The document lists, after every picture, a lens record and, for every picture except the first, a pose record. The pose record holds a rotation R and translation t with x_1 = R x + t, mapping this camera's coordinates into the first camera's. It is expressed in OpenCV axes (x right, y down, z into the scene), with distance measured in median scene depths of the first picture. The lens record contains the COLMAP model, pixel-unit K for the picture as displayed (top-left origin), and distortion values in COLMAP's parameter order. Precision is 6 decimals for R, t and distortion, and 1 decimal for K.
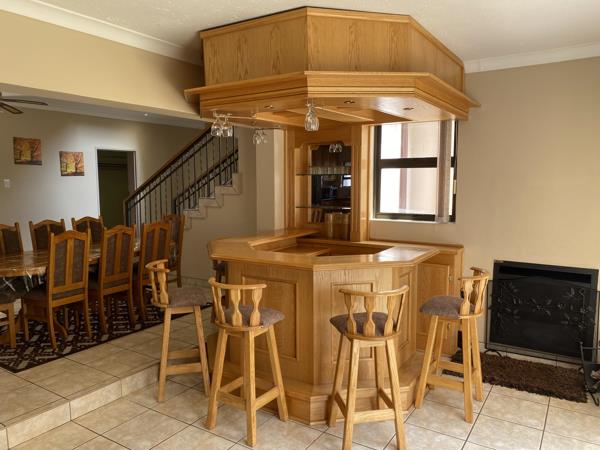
lens RADIAL K [[461.6, 0, 299.2], [0, 461.6, 224.8], [0, 0, 1]] dist [0.034897, -0.012894]
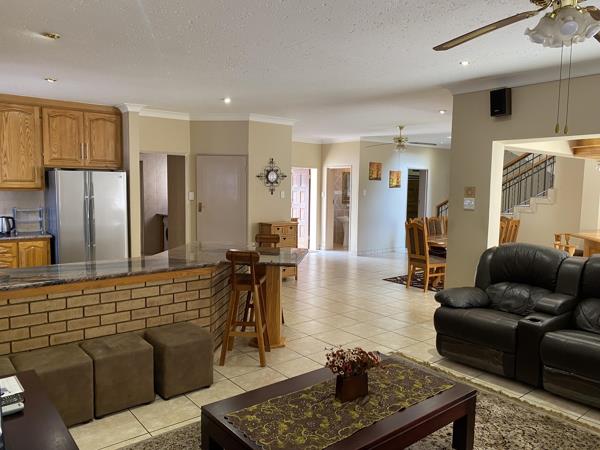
lens RADIAL K [[461.6, 0, 300.7], [0, 461.6, 225.4], [0, 0, 1]] dist [0.034897, -0.012894]
pose [[0.946778, 0.042367, -0.319087, -0.307971], [-0.048101, 0.998791, -0.010107, 0.038154], [0.318273, 0.024918, 0.947672, -0.435700]]
